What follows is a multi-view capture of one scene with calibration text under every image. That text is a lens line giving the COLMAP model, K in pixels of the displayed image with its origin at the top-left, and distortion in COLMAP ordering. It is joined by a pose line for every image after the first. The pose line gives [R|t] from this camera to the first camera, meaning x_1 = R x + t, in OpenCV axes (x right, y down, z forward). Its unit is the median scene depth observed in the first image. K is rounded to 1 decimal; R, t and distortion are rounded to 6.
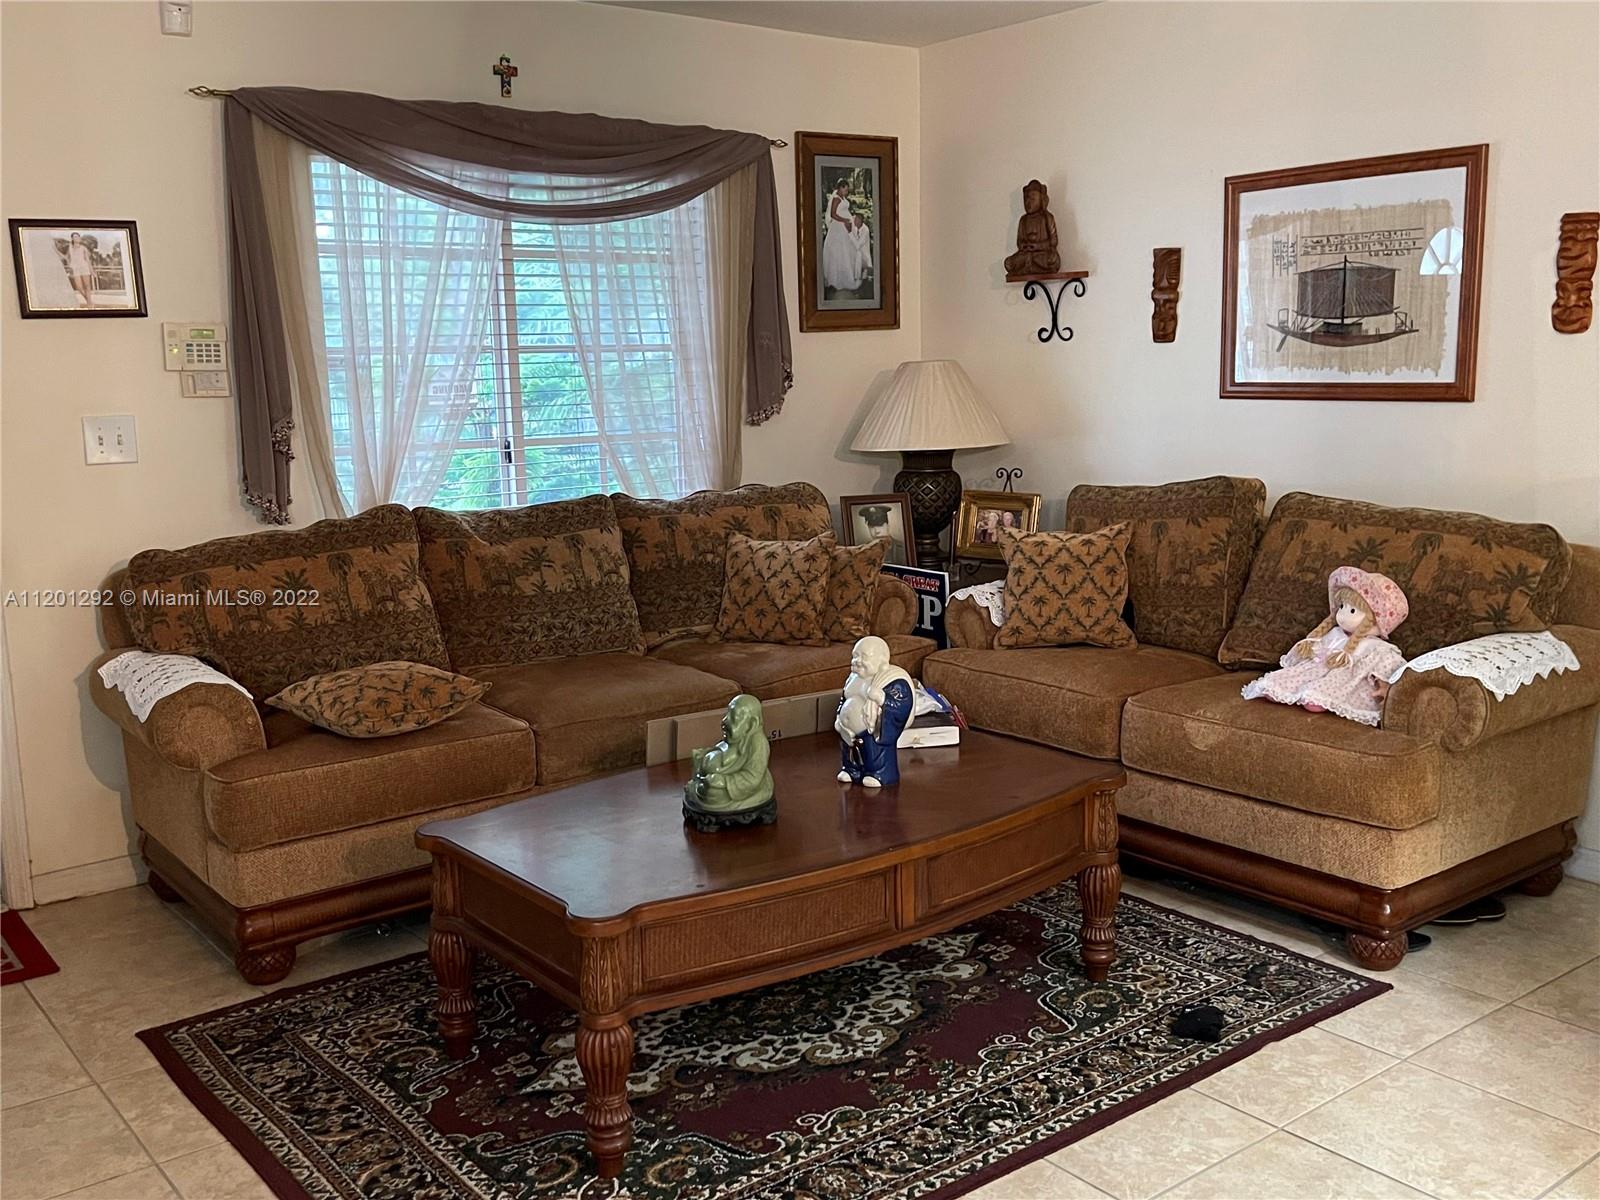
lens RADIAL K [[1514.1, 0, 801.2], [0, 1514.1, 610.4], [0, 0, 1]] dist [0.042769, 0.000000]
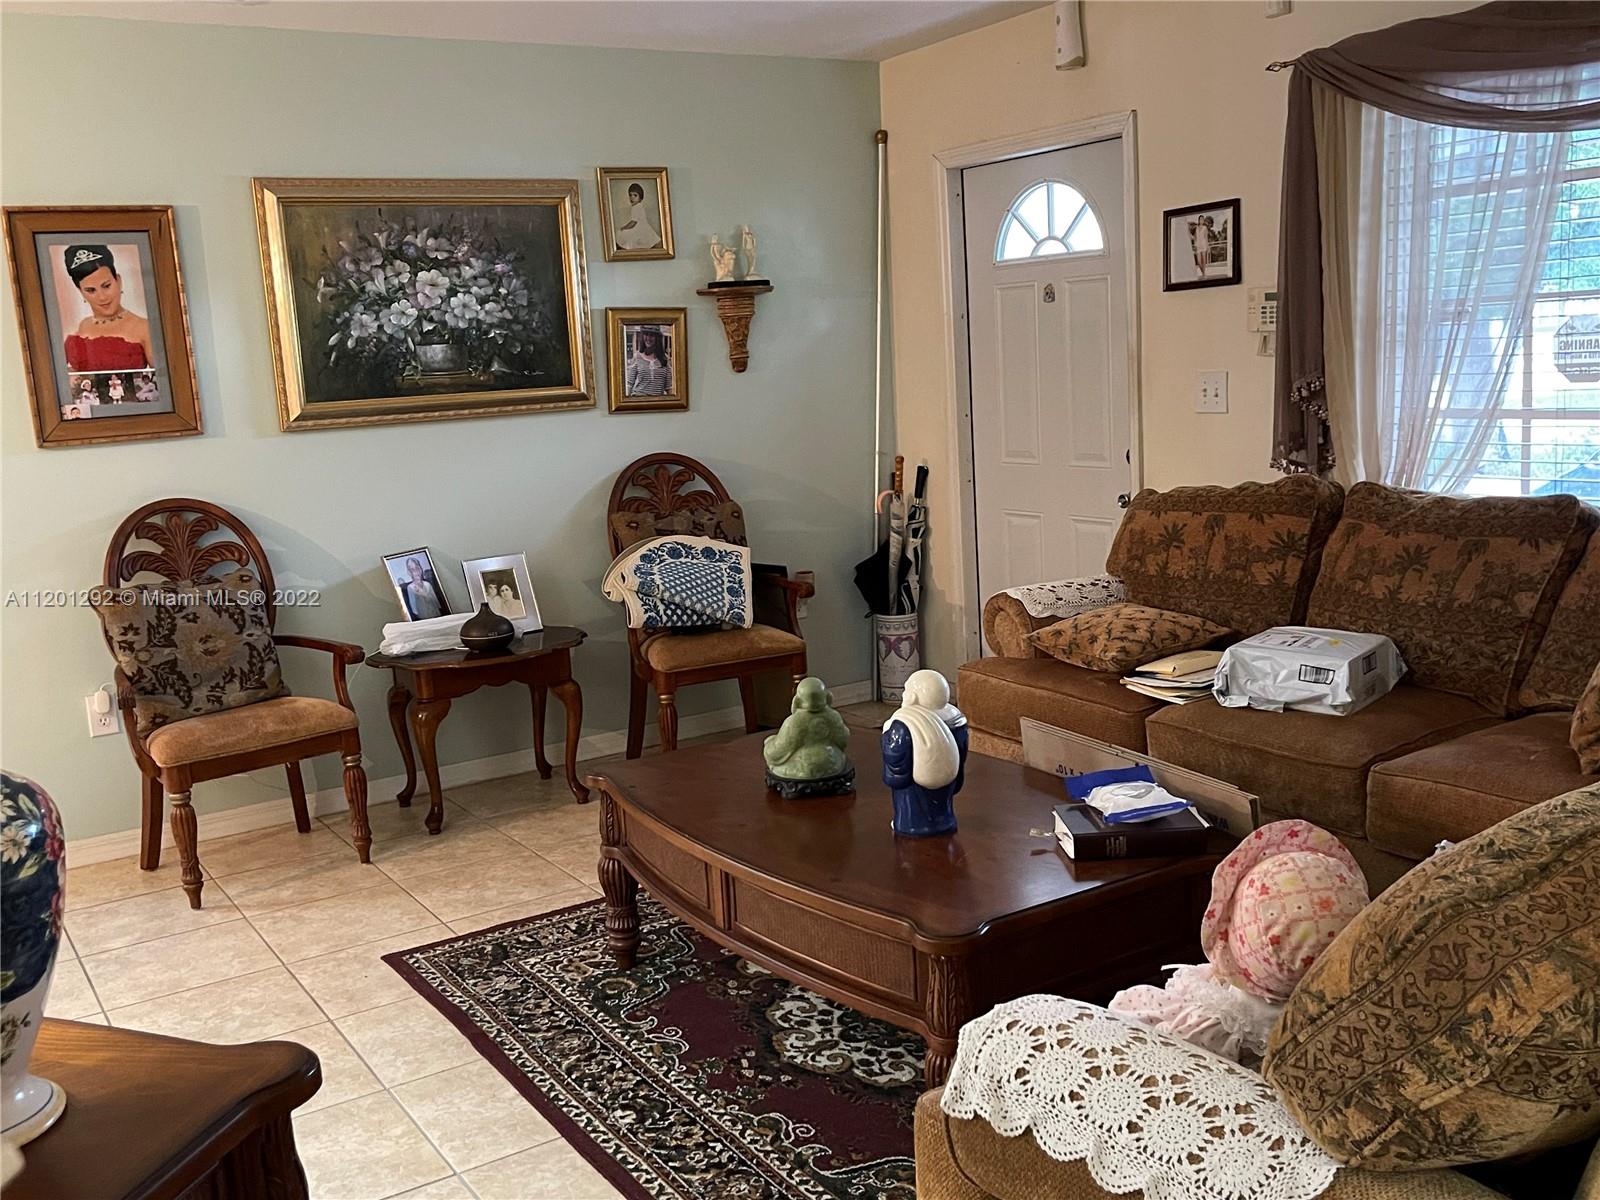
lens RADIAL K [[1514.1, 0, 800.6], [0, 1514.1, 594.2], [0, 0, 1]] dist [0.042769, 0.000000]
pose [[-0.082858, 0.191661, -0.977957, 0.753931], [-0.109695, 0.973615, 0.200104, -0.163285], [0.990506, 0.123857, -0.059648, 0.799529]]
